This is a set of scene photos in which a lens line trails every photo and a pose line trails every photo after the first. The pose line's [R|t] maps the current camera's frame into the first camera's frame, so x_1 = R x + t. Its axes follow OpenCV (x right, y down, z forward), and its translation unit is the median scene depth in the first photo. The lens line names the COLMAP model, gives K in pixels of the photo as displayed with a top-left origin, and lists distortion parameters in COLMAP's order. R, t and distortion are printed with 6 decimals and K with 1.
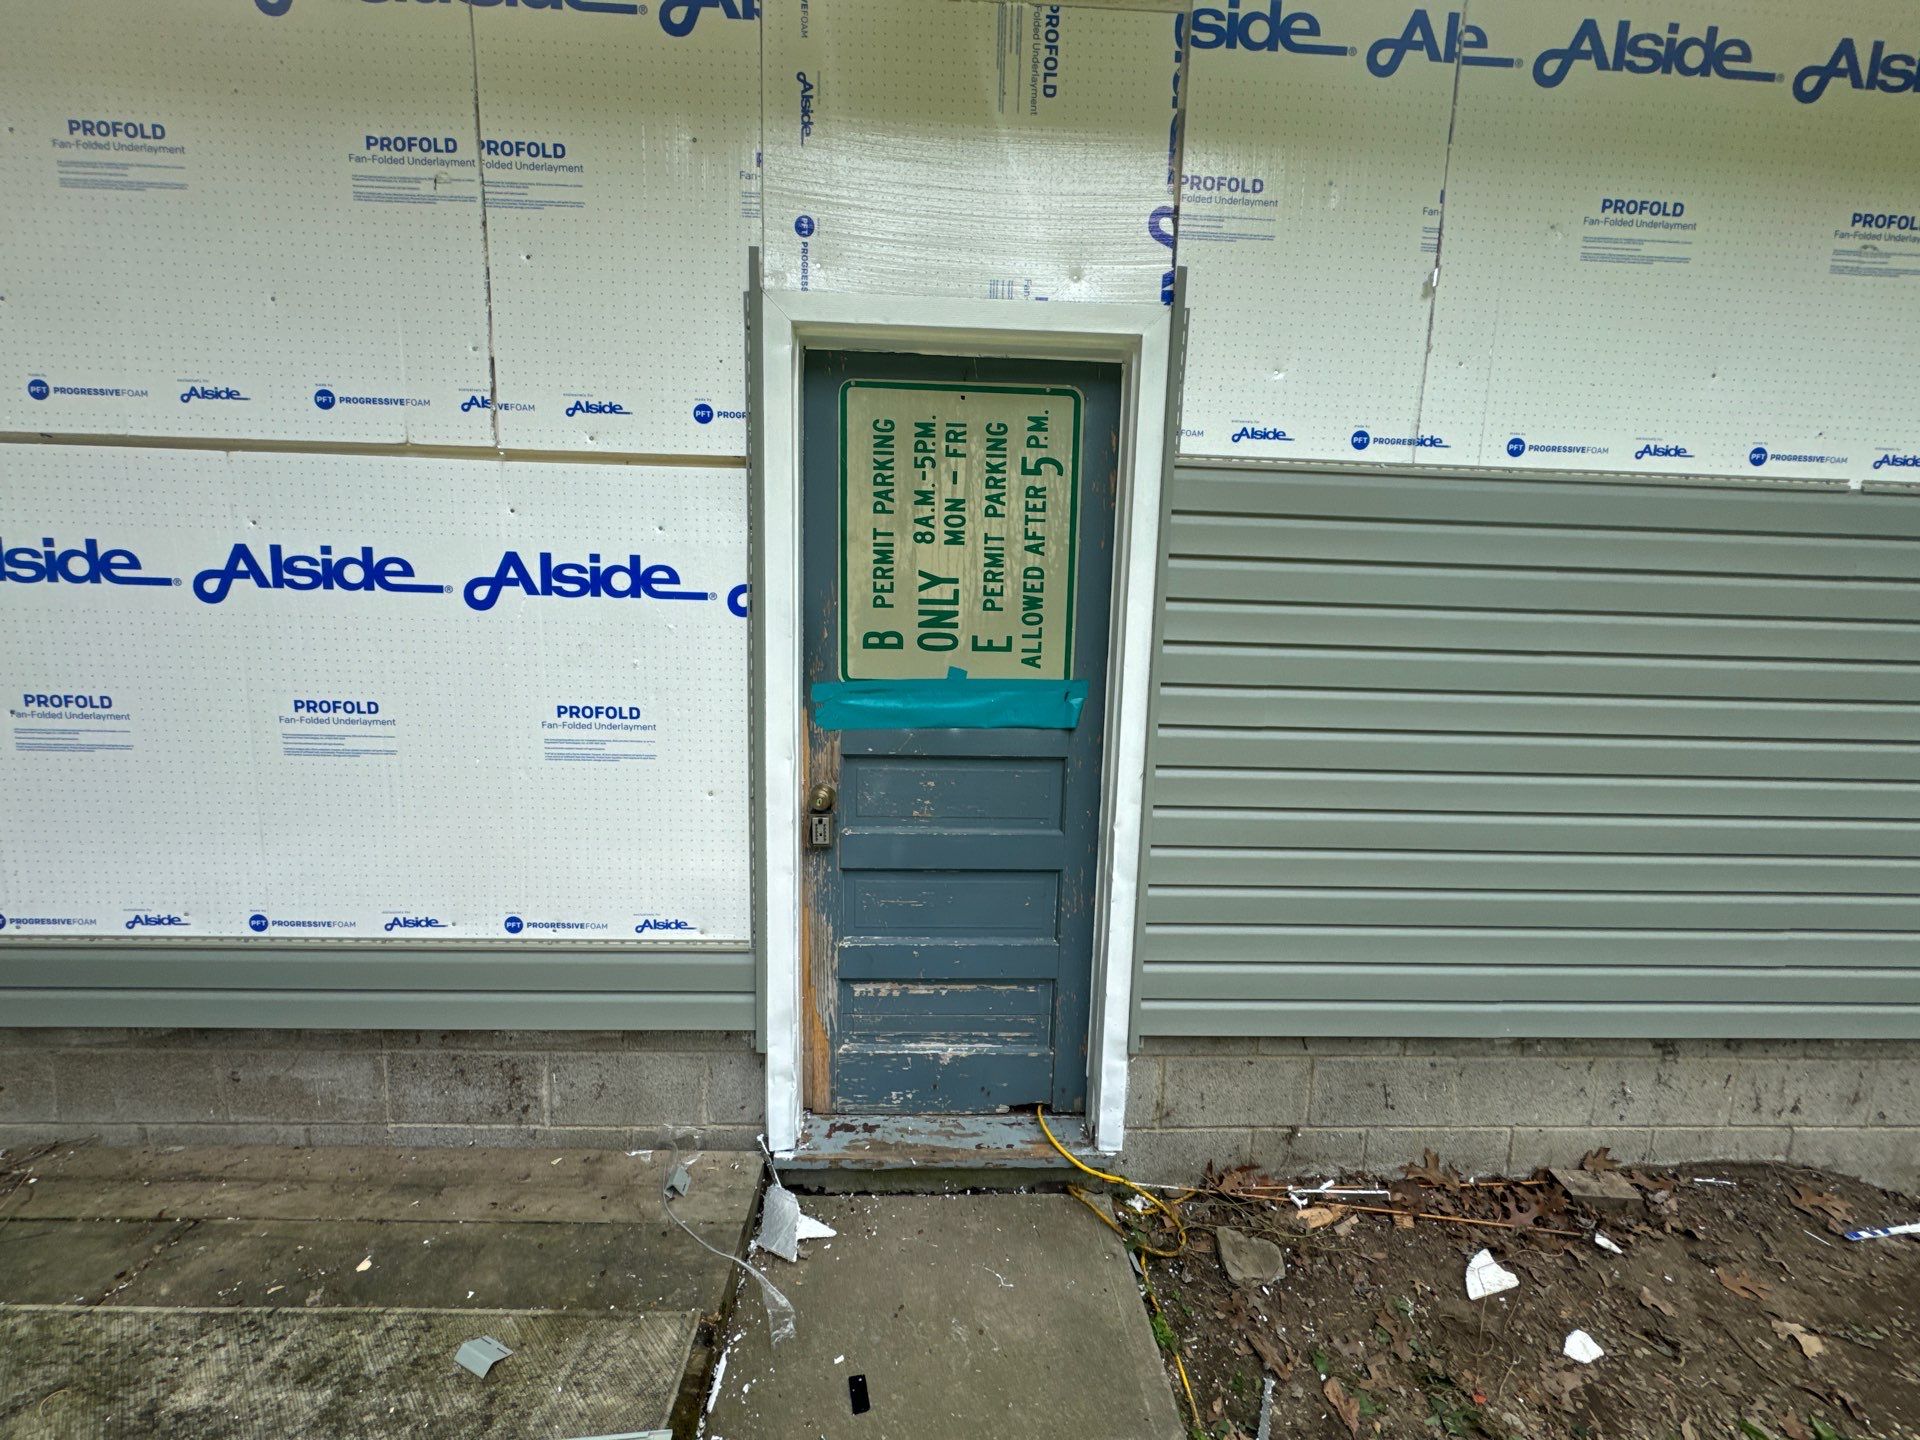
lens RADIAL K [[767.4, 0, 960.4], [0, 767.4, 716.0], [0, 0, 1]] dist [0.000297, 0.000502]
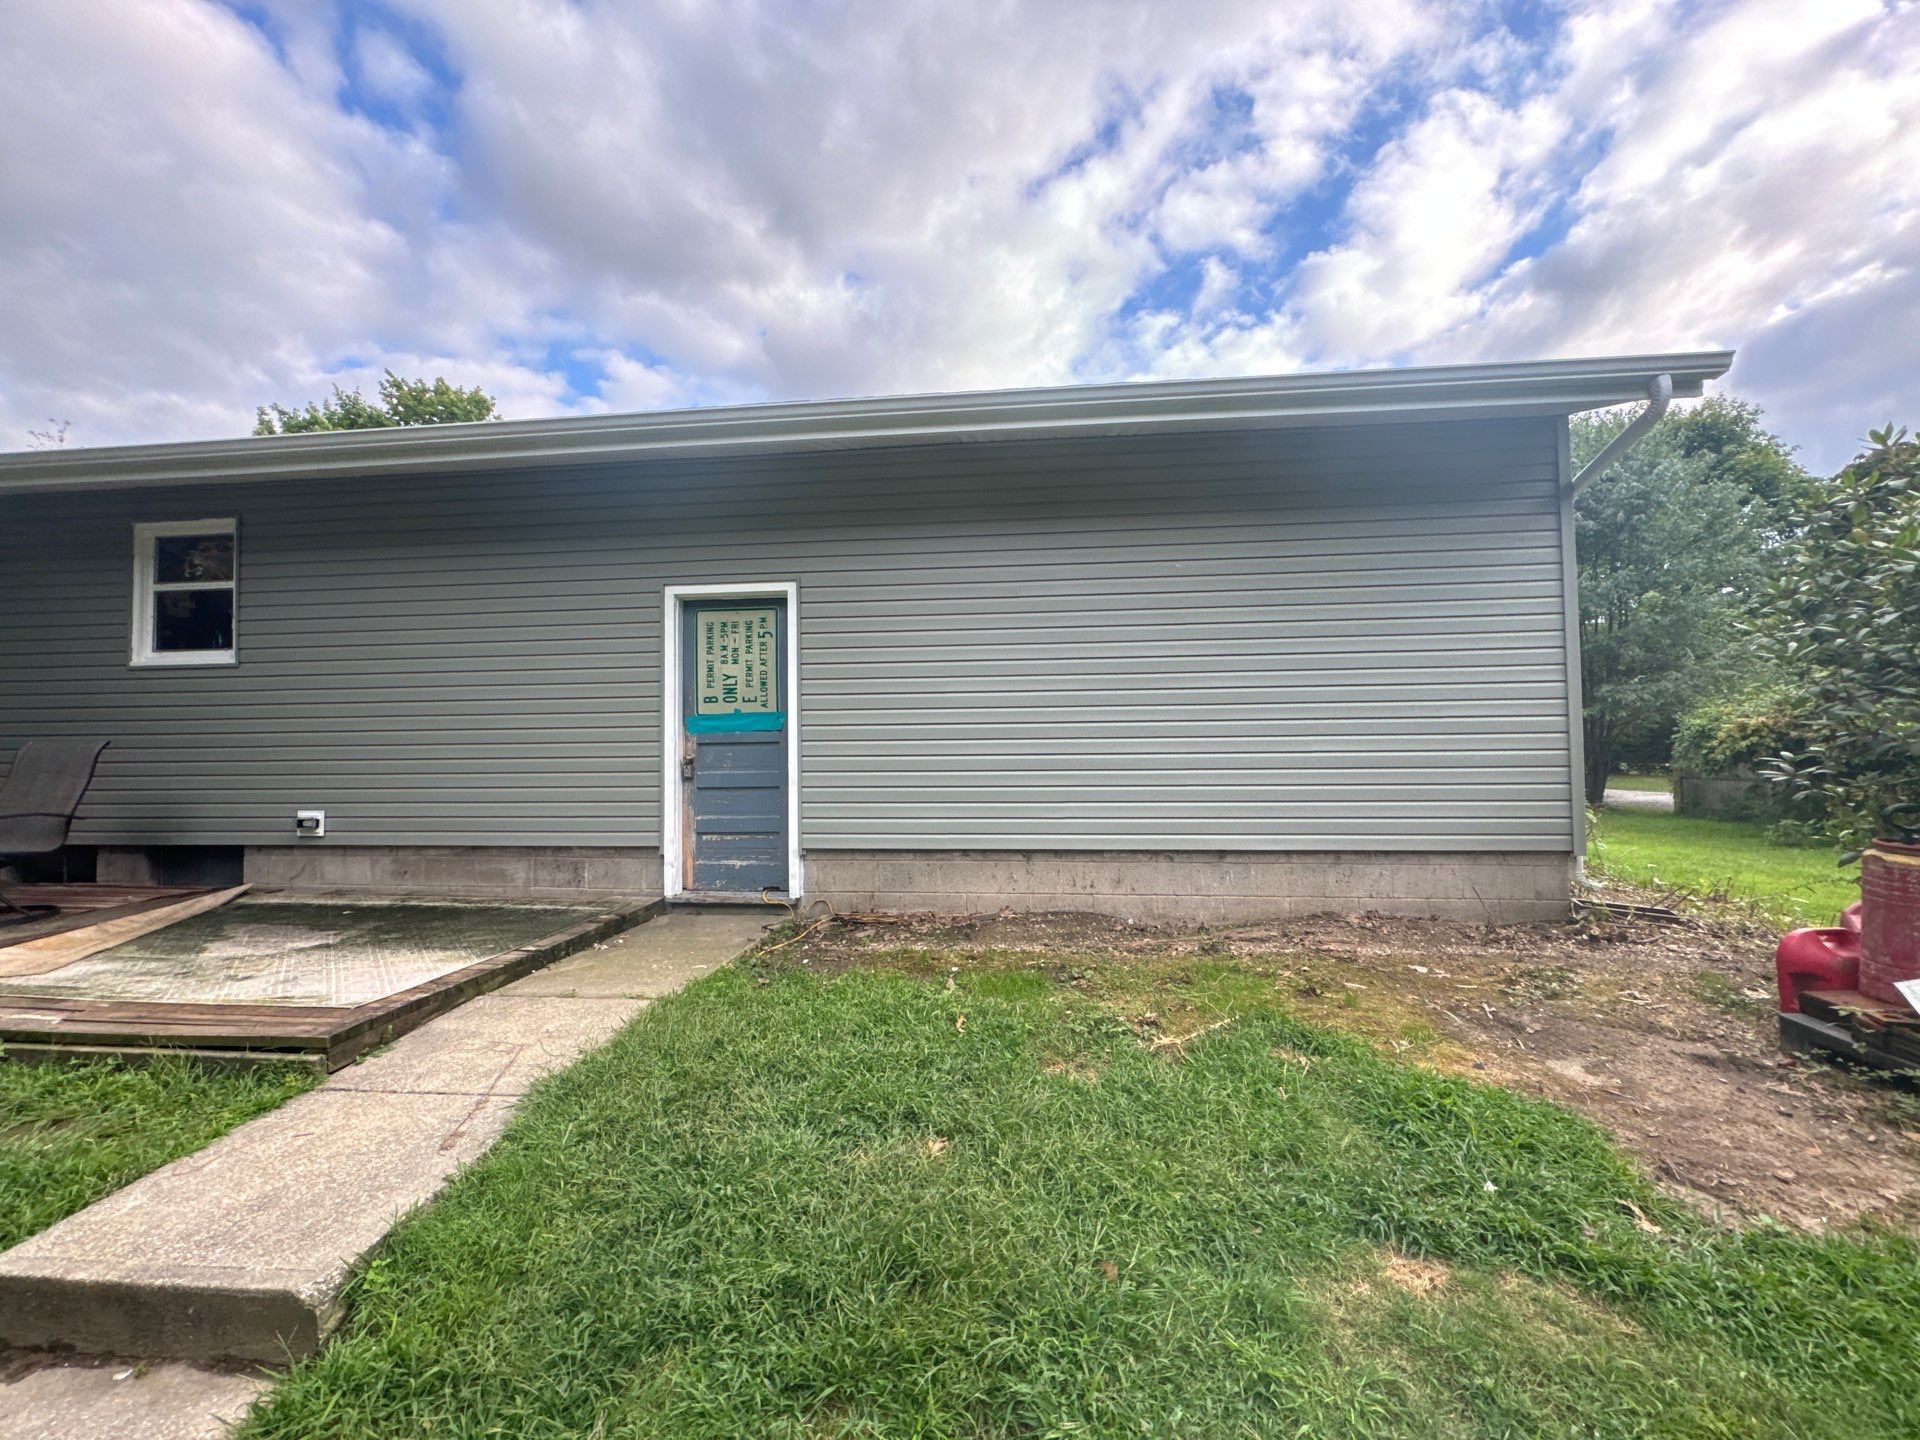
lens RADIAL K [[767.4, 0, 960.4], [0, 767.4, 716.0], [0, 0, 1]] dist [0.000297, 0.000502]
pose [[0.988805, -0.044105, -0.142546, 1.159125], [0.019382, 0.985188, -0.170378, 0.438696], [0.147950, 0.165708, 0.975014, -1.510218]]
